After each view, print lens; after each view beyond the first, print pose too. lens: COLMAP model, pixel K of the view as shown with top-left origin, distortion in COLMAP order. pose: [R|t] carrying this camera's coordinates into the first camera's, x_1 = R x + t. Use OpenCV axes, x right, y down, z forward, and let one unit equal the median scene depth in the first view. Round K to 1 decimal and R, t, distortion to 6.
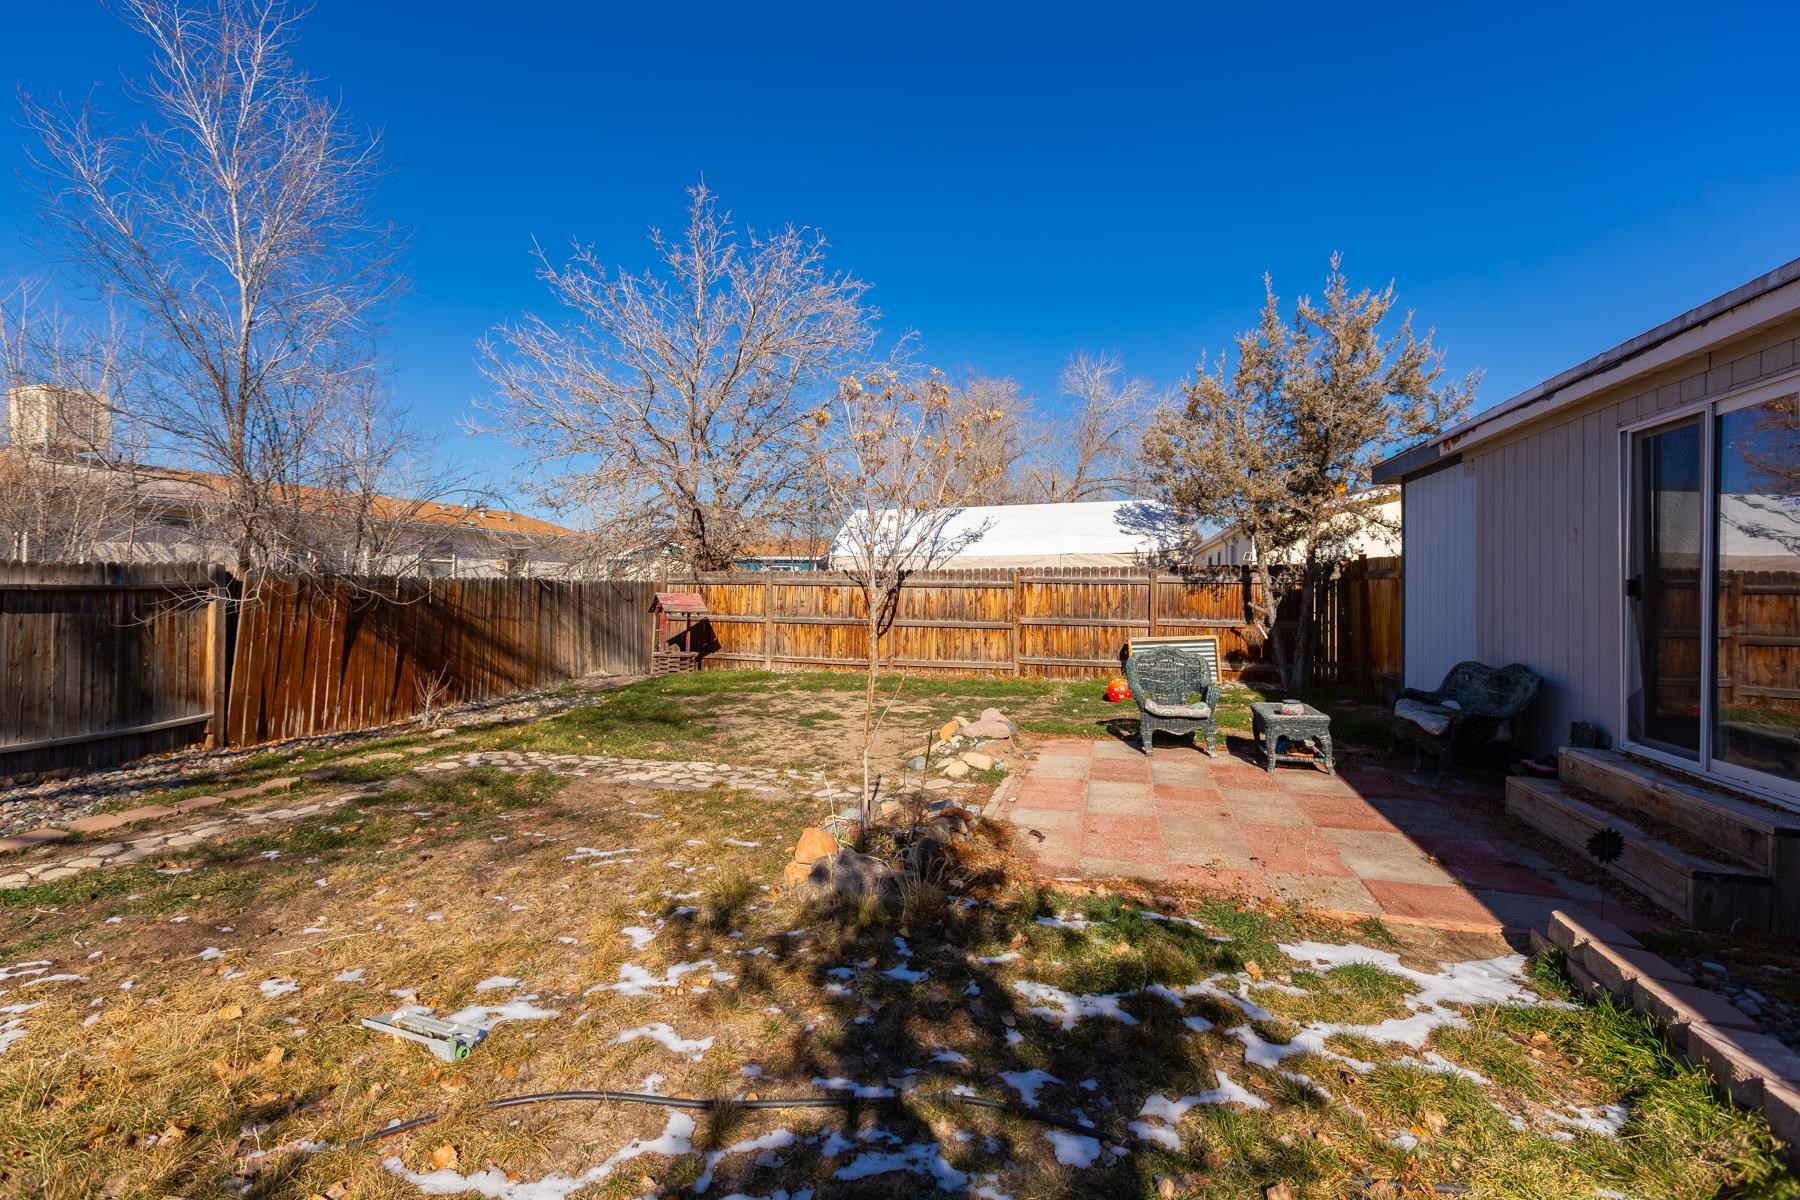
lens RADIAL K [[821.0, 0, 900.8], [0, 821.0, 590.0], [0, 0, 1]] dist [0.001386, -0.000041]
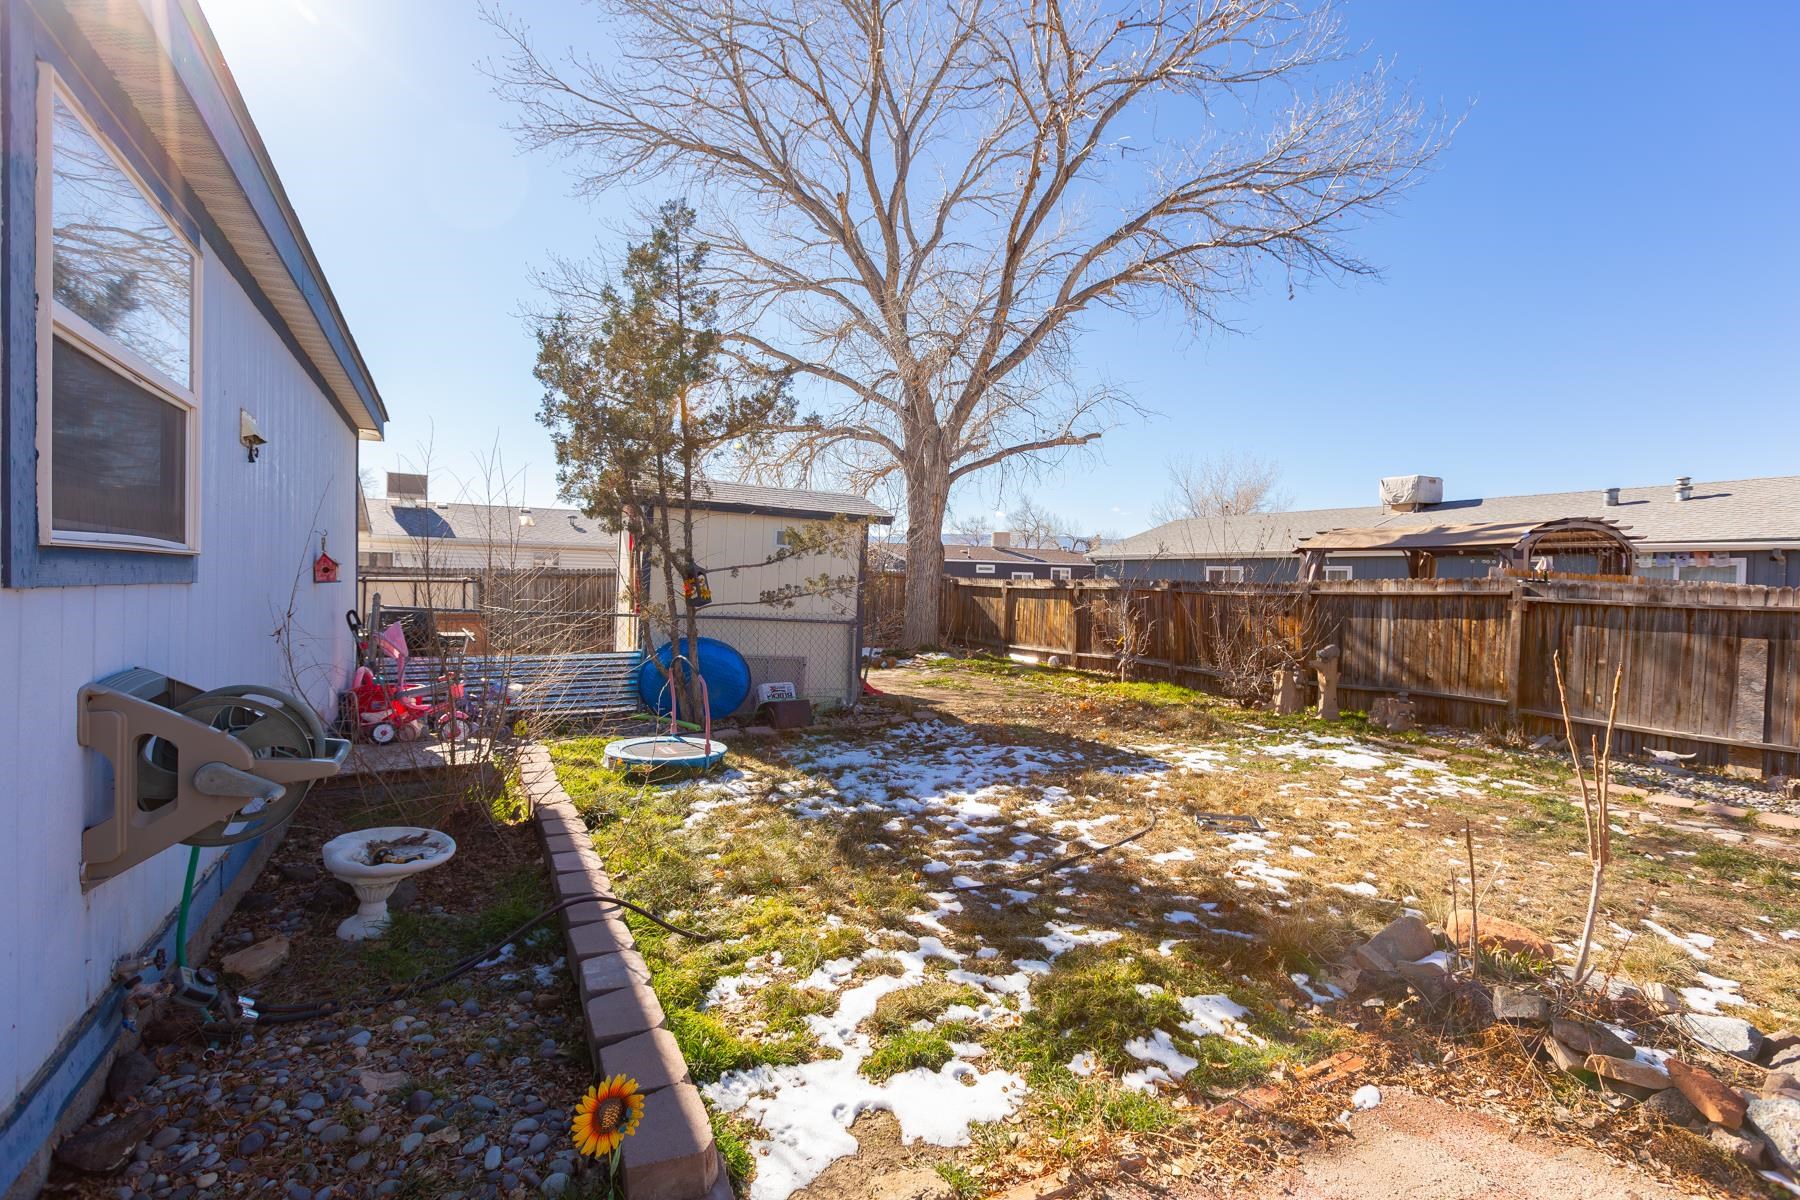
lens RADIAL K [[821.0, 0, 900.8], [0, 821.0, 590.0], [0, 0, 1]] dist [0.001386, -0.000041]
pose [[-0.725681, -0.017998, -0.687796, 0.283969], [-0.032030, 0.999458, 0.007640, -0.004383], [0.687285, 0.027575, -0.725864, 0.387339]]
